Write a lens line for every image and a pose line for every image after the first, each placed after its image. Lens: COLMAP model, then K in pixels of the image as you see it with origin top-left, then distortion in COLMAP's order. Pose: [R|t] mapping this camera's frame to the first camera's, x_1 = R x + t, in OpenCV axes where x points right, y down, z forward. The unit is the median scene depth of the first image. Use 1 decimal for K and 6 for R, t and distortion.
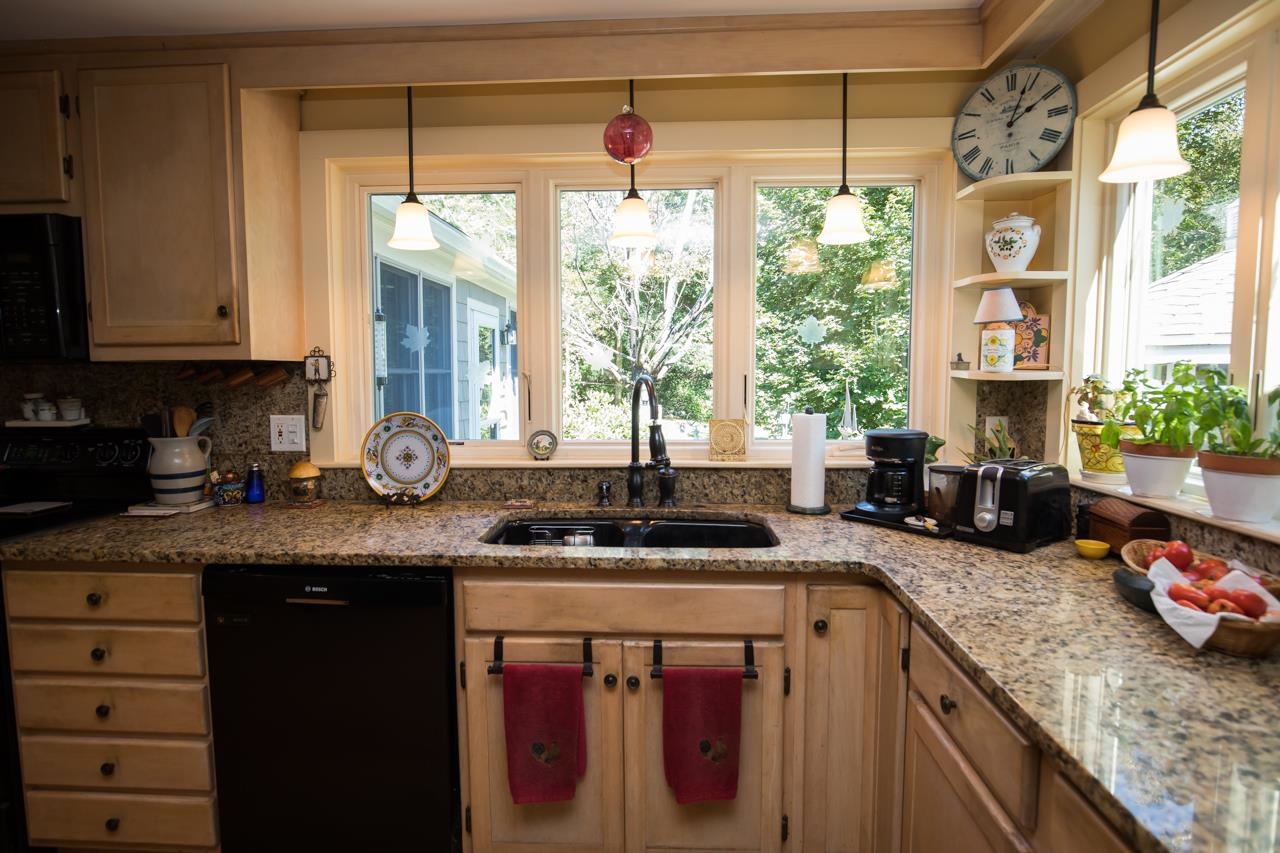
lens RADIAL K [[661.0, 0, 641.3], [0, 661.0, 423.6], [0, 0, 1]] dist [-0.024440, 0.003603]
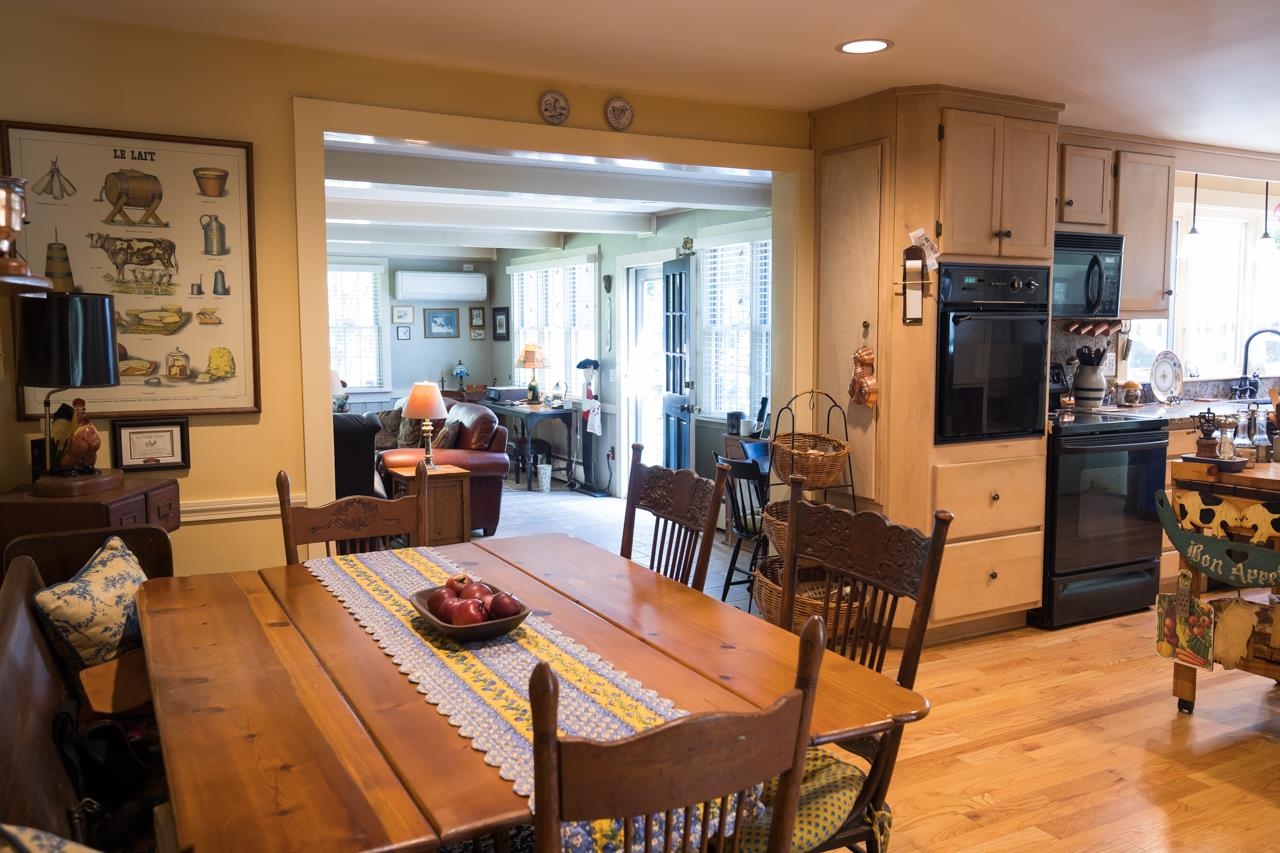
lens RADIAL K [[1005.4, 0, 644.1], [0, 1005.4, 420.2], [0, 0, 1]] dist [0.016508, 0.007405]
pose [[0.850791, -0.047178, 0.523383, -3.094358], [0.042803, 0.998874, 0.020461, 0.056254], [-0.523759, 0.004994, 0.851852, -0.573260]]
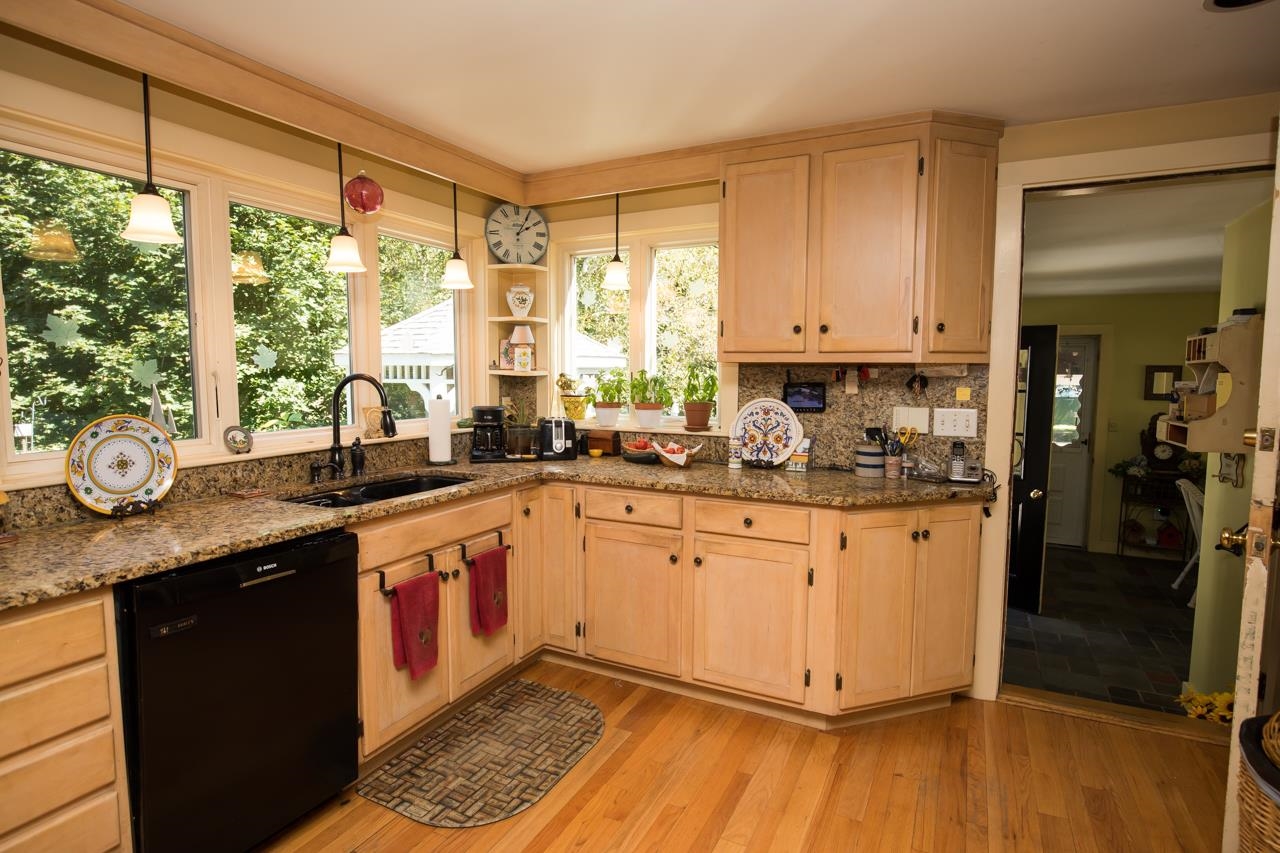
lens RADIAL K [[661.0, 0, 642.0], [0, 661.0, 425.4], [0, 0, 1]] dist [-0.024440, 0.003603]
pose [[0.400942, -0.072531, 0.913228, -0.946119], [0.069089, 0.996416, 0.048805, 0.003451], [-0.913494, 0.043526, 0.404516, -0.025030]]
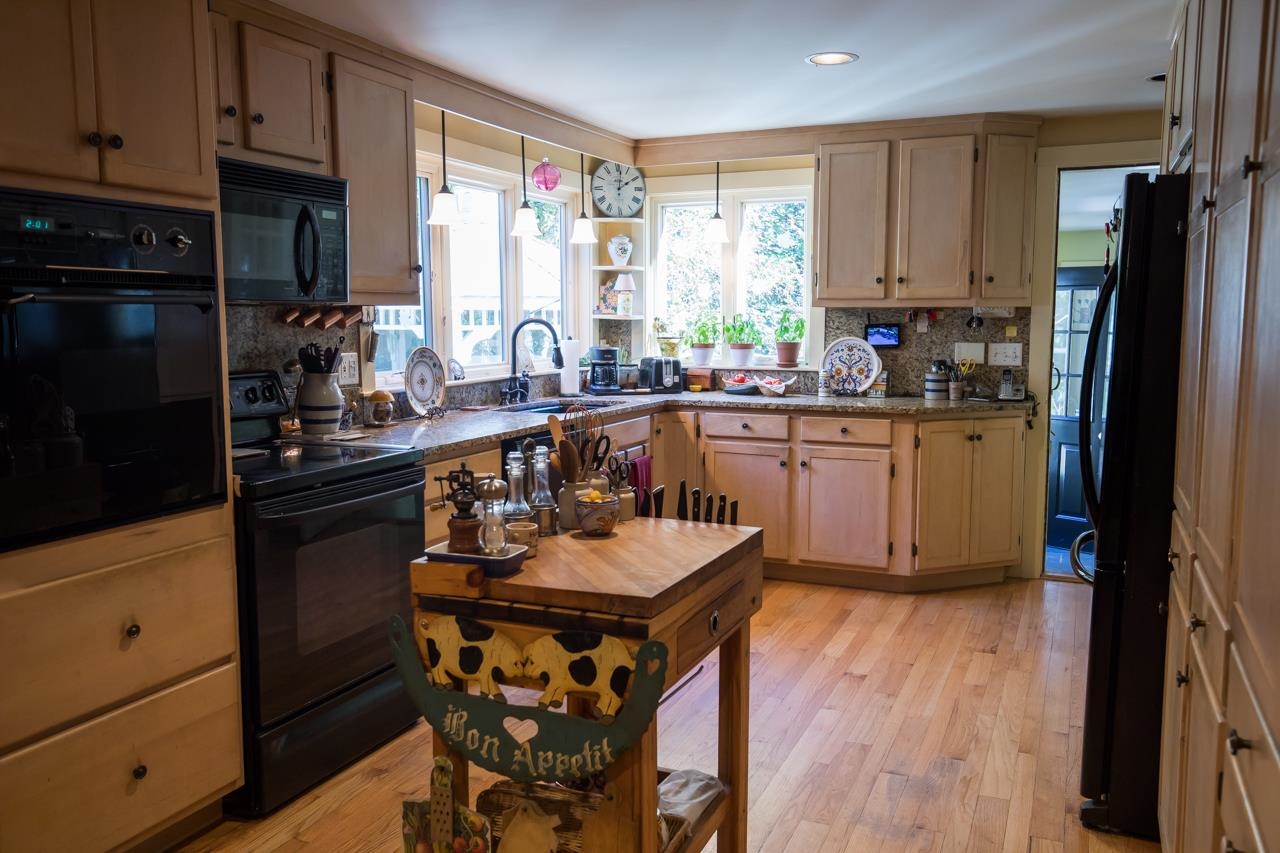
lens RADIAL K [[1039.1, 0, 641.9], [0, 1039.1, 423.5], [0, 0, 1]] dist [0.027033, -0.001951]
pose [[0.351782, -0.096489, 0.931096, -2.267720], [0.076034, 0.994332, 0.074315, 0.014761], [-0.932989, 0.044652, 0.357125, -0.143173]]
